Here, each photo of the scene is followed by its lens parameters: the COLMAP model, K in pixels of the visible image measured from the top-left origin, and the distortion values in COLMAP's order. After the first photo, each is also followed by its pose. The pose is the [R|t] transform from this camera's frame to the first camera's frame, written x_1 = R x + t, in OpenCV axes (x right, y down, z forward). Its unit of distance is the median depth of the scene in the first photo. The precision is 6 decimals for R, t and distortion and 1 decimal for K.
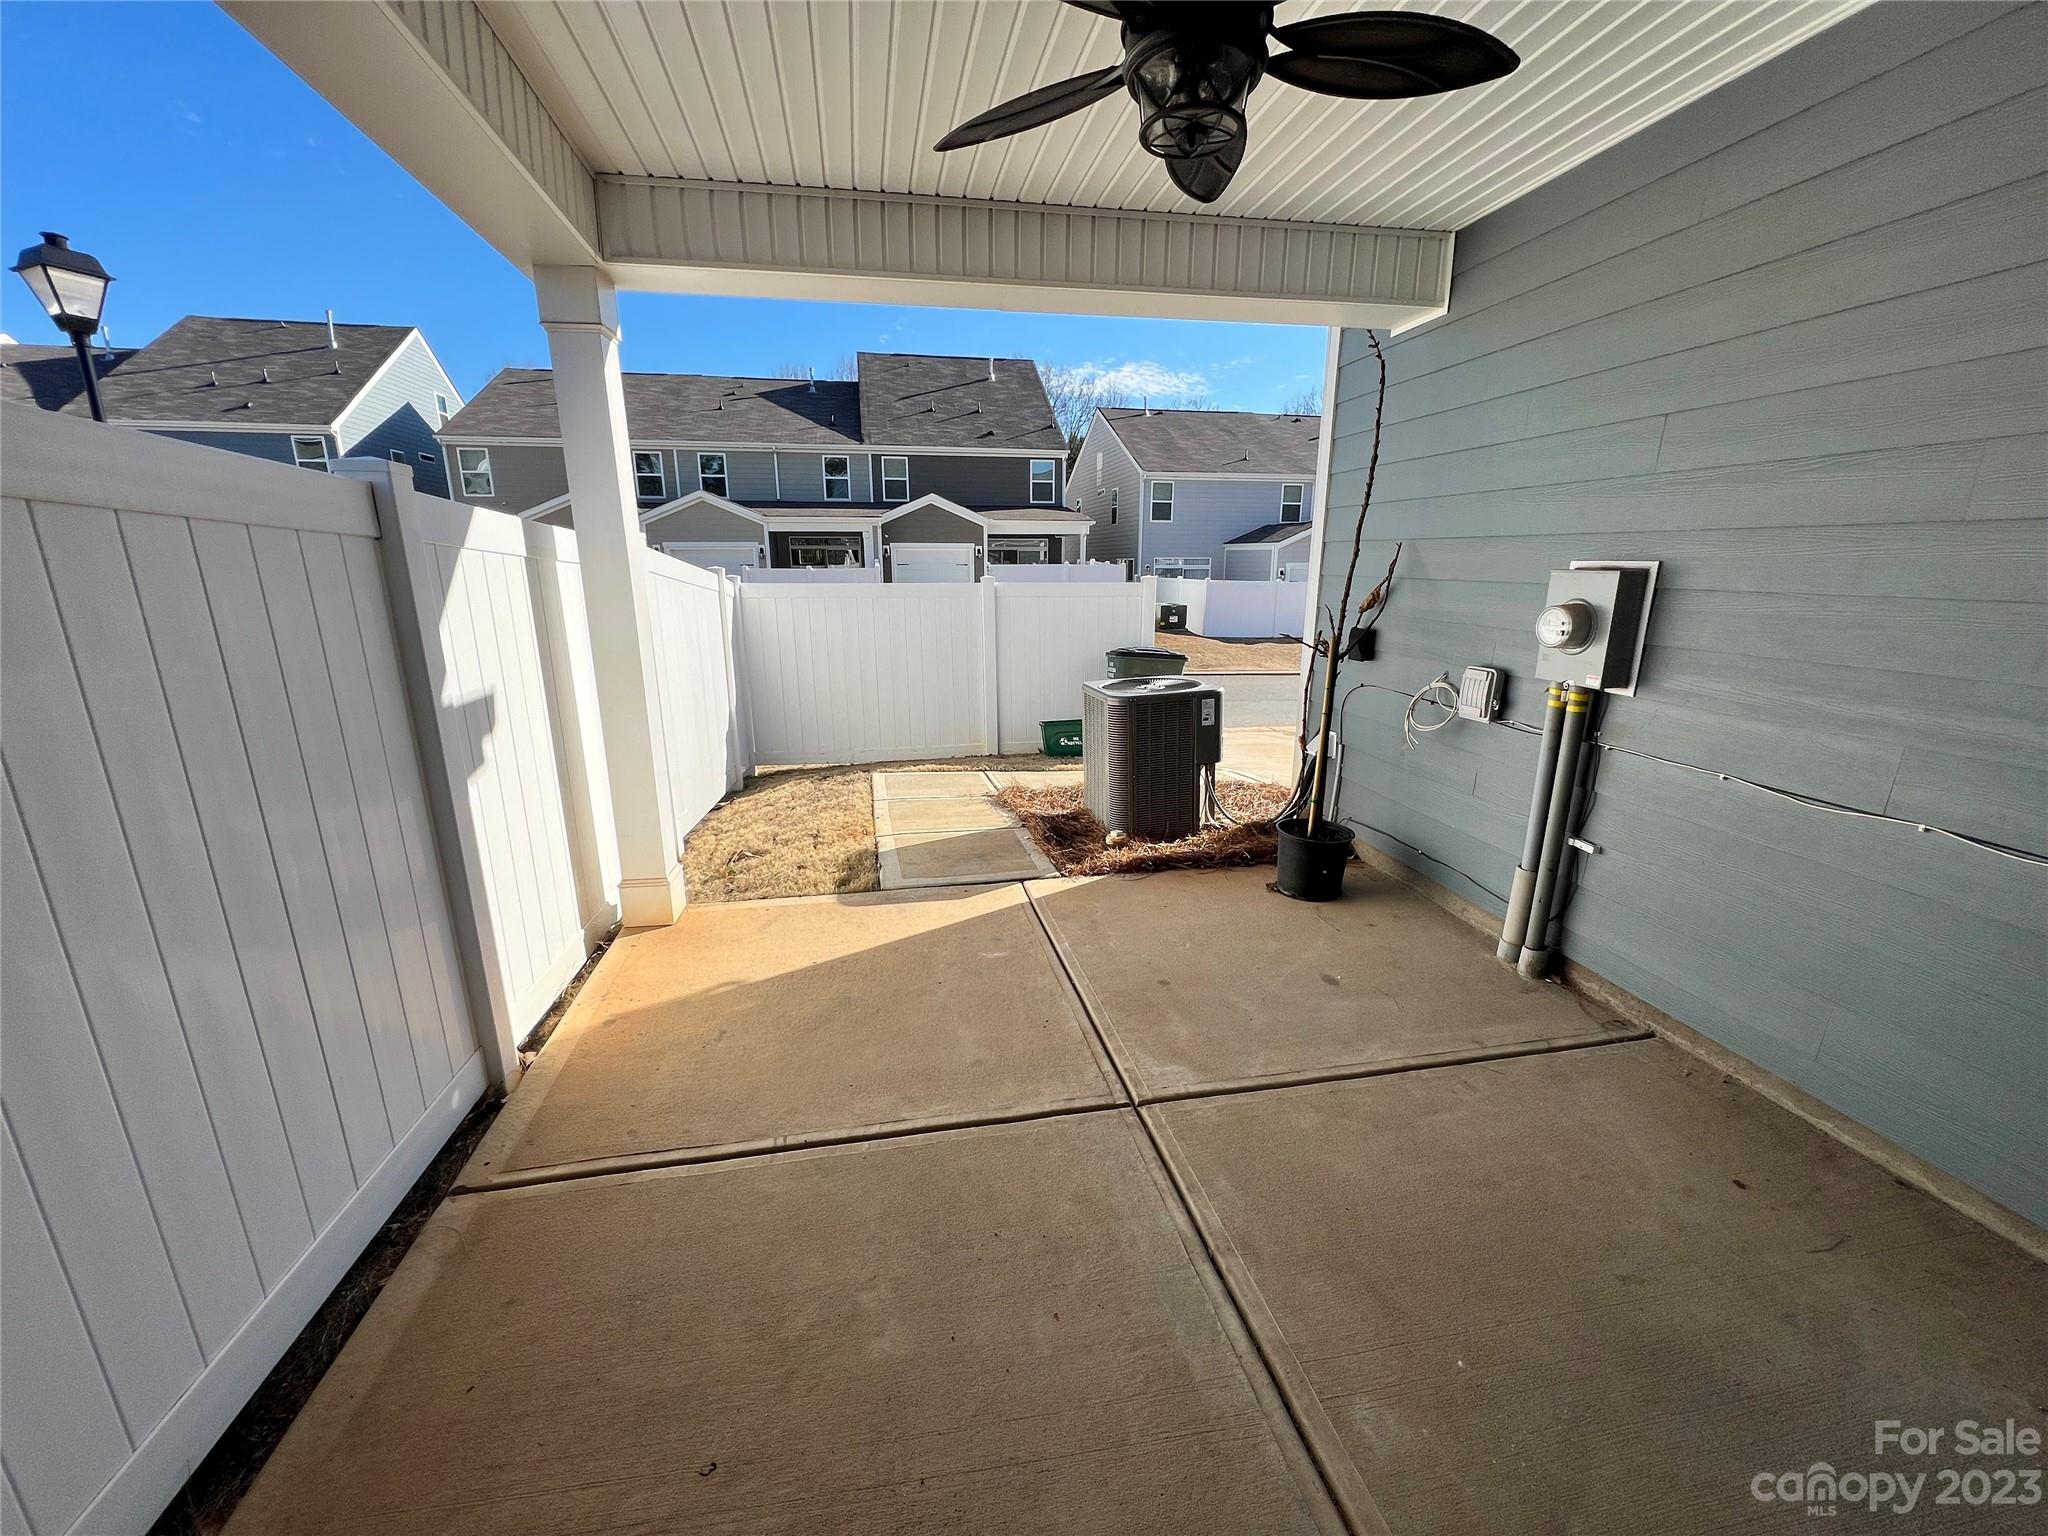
lens RADIAL K [[817.3, 0, 1024.0], [0, 817.3, 768.0], [0, 0, 1]] dist [0.000137, 0.000082]
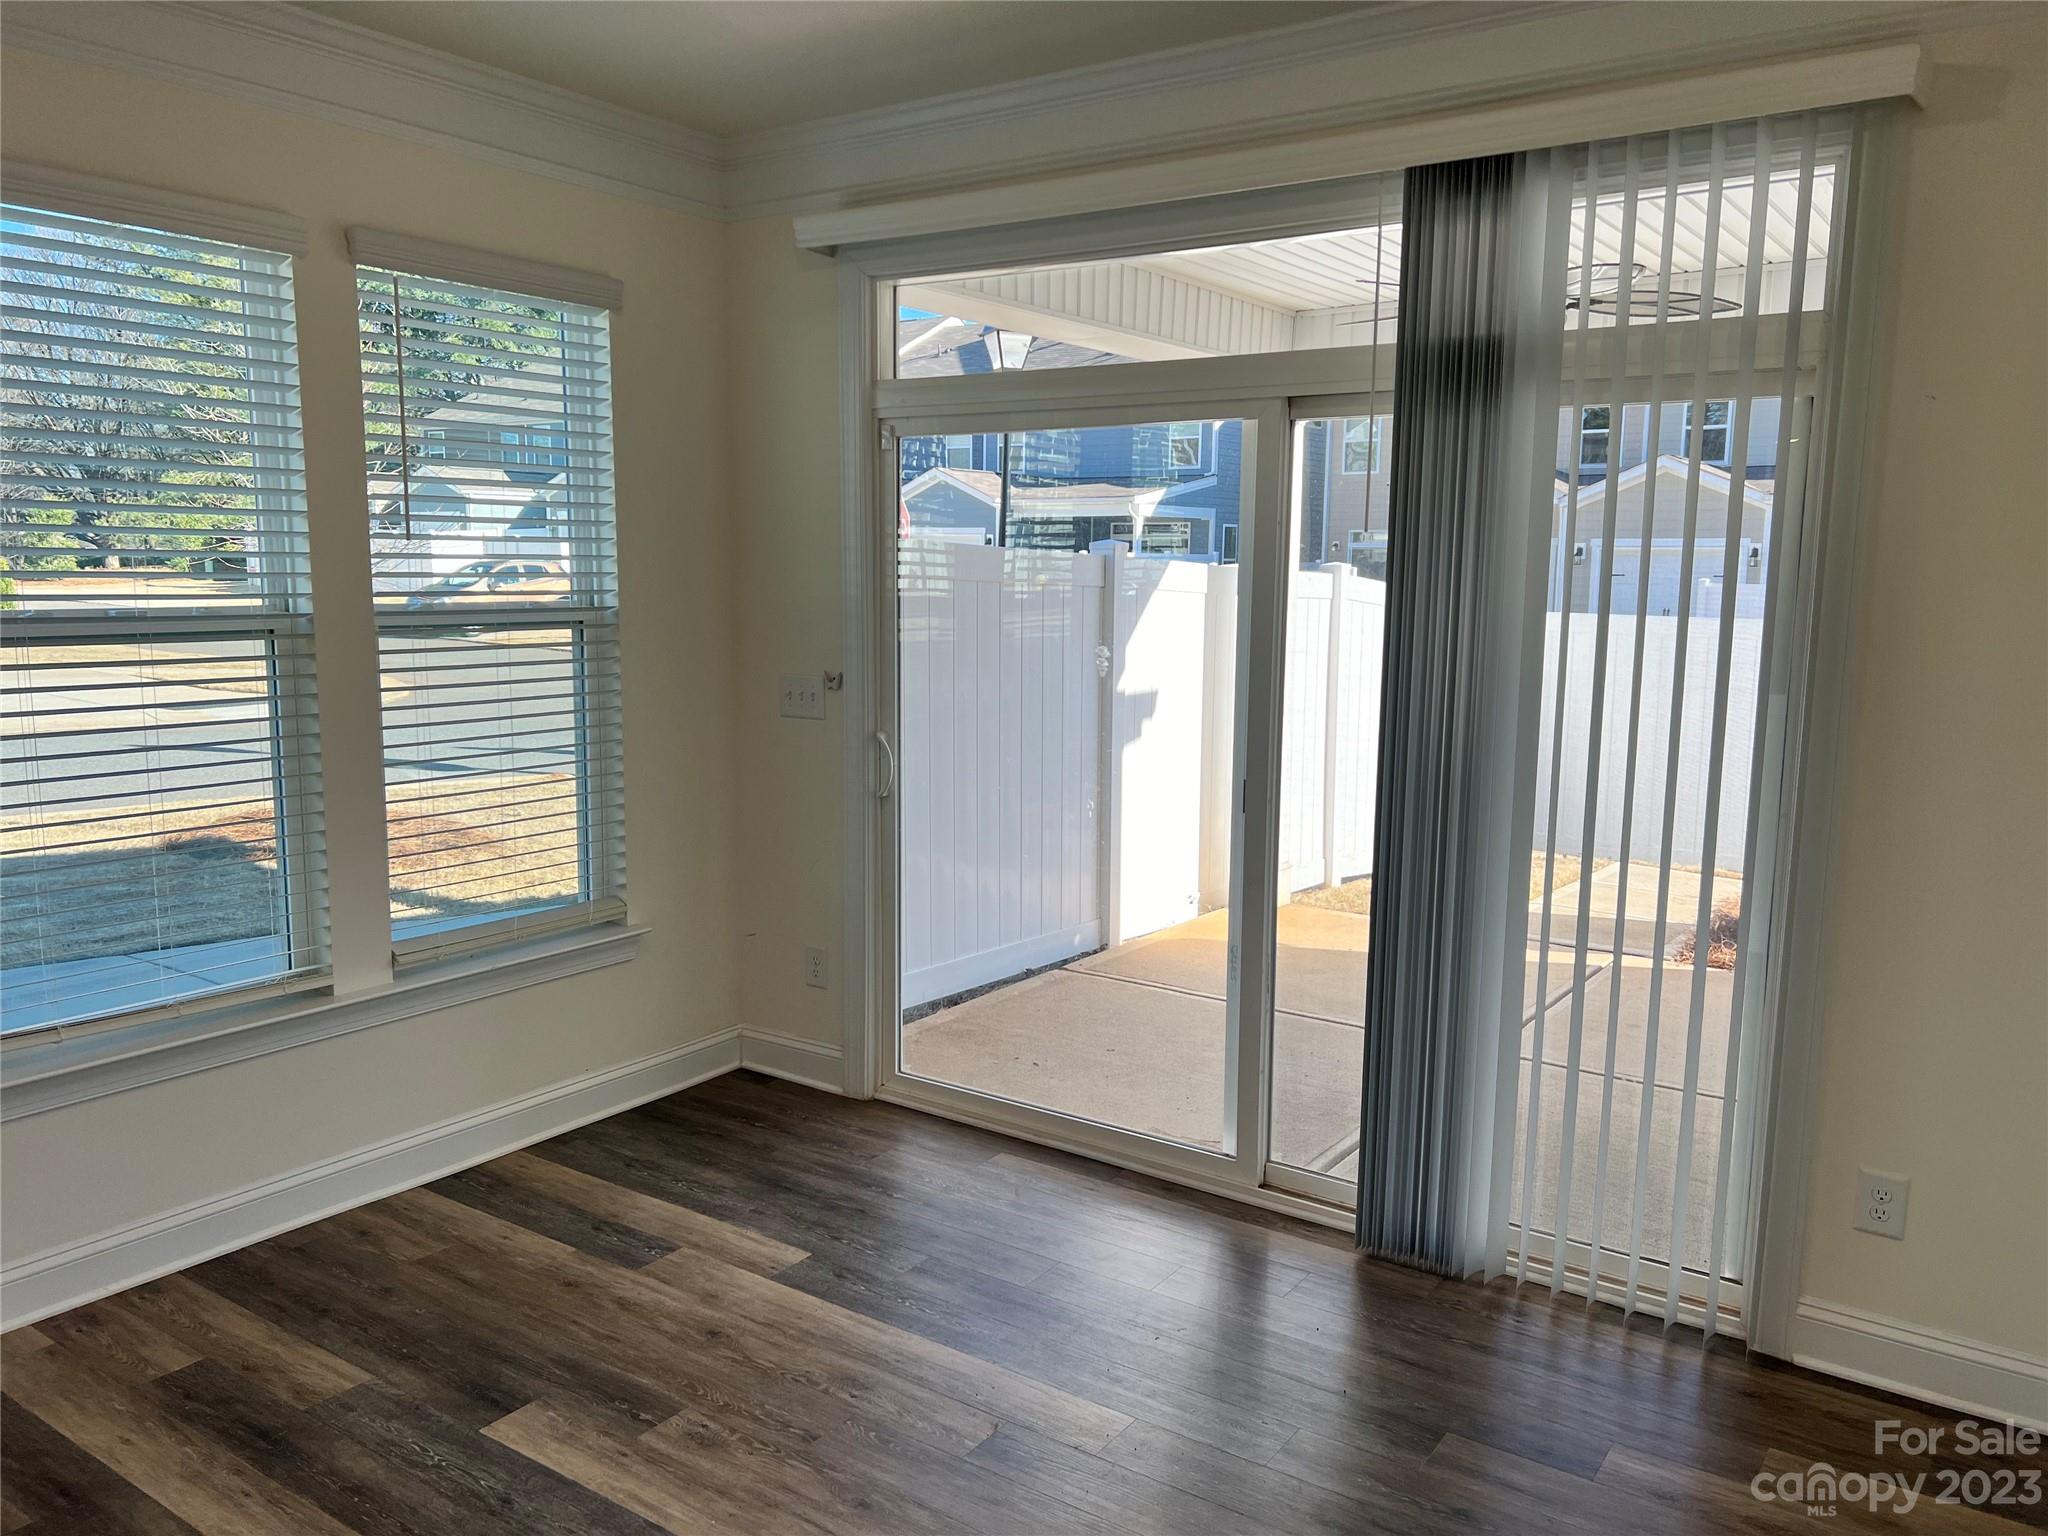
lens RADIAL K [[1545.1, 0, 1020.2], [0, 1545.1, 775.0], [0, 0, 1]] dist [0.052801, -0.056046]
pose [[0.693374, 0.115636, -0.711239, 1.177398], [-0.190784, 0.981276, -0.026452, 0.177147], [0.694862, 0.154034, 0.702453, -1.095960]]
